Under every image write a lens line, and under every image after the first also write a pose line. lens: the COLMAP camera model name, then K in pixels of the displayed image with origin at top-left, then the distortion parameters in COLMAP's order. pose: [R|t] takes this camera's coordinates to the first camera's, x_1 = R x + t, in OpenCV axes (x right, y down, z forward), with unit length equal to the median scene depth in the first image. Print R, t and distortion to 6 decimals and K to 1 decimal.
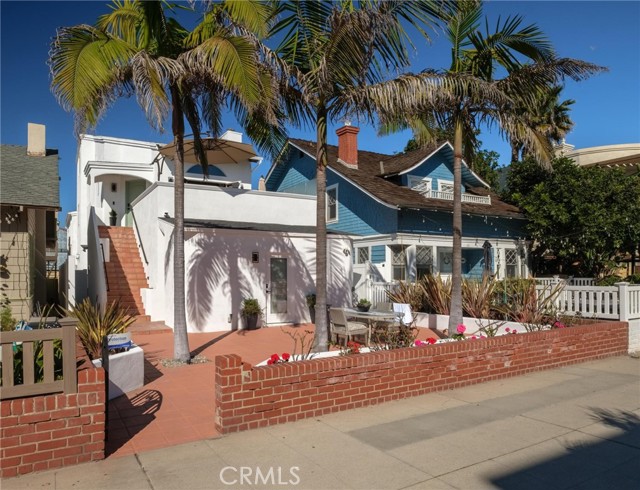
lens RADIAL K [[446.4, 0, 314.7], [0, 446.4, 264.0], [0, 0, 1]] dist [-0.018024, 0.004765]
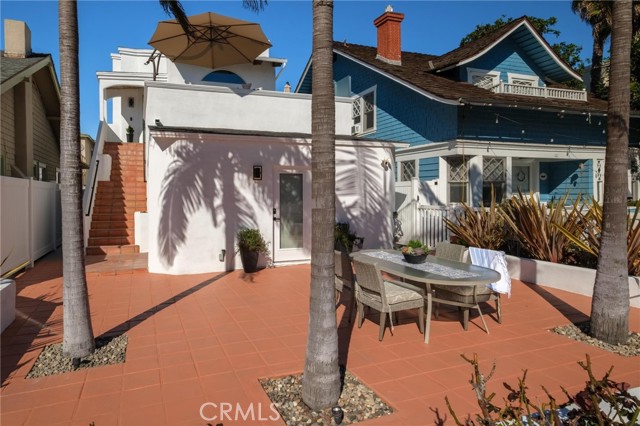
lens RADIAL K [[394.7, 0, 281.8], [0, 394.7, 196.0], [0, 0, 1]] dist [0.013127, 0.001118]
pose [[0.981796, 0.000182, -0.189936, 0.022666], [0.005455, 0.999560, 0.029155, 0.004094], [0.189858, -0.029661, 0.981363, 0.285093]]
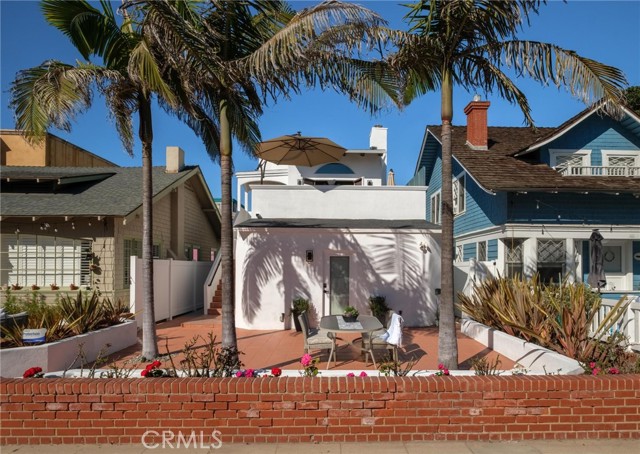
lens RADIAL K [[423.7, 0, 338.9], [0, 423.7, 265.5], [0, 0, 1]] dist [-0.011068, 0.000005]
pose [[0.873432, 0.006081, -0.486909, 0.286605], [0.002176, 0.999863, 0.016390, -0.006688], [0.486942, -0.015376, 0.873299, 0.178124]]
